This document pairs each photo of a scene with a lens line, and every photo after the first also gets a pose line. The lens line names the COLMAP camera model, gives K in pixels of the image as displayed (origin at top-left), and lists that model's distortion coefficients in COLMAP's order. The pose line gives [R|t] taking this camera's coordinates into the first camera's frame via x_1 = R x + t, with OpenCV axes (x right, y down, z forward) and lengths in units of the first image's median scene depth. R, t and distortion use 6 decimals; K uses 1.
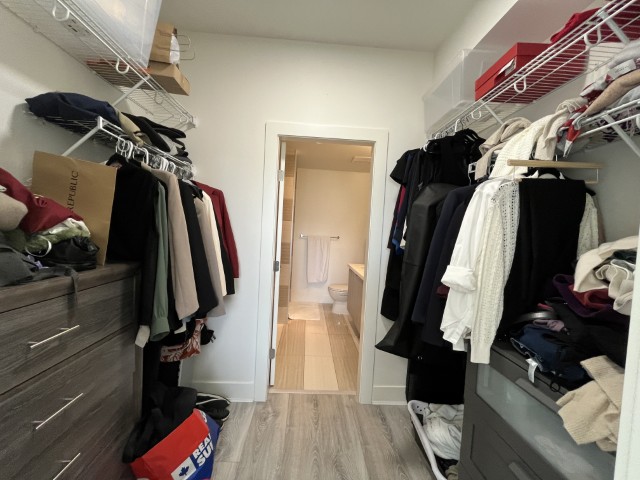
lens RADIAL K [[259.0, 0, 317.1], [0, 259.0, 240.2], [0, 0, 1]] dist [-0.007497, 0.000037]
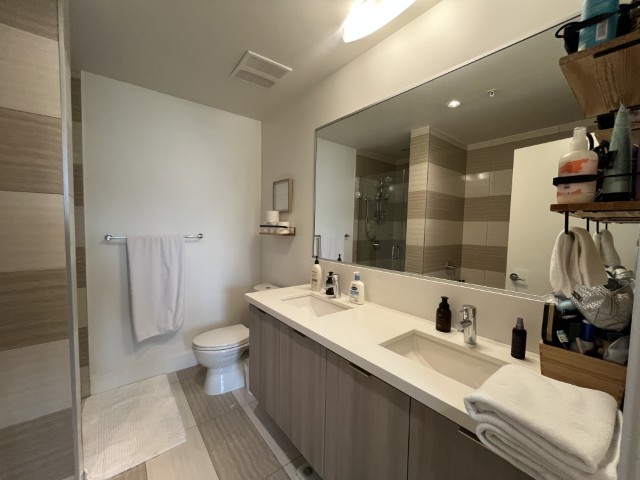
lens RADIAL K [[259.0, 0, 317.1], [0, 259.0, 240.2], [0, 0, 1]] dist [-0.007497, 0.000037]
pose [[0.806678, -0.087234, 0.584517, -0.029487], [0.064419, 0.996132, 0.059760, -0.018429], [-0.587469, -0.010553, 0.809178, 0.470865]]
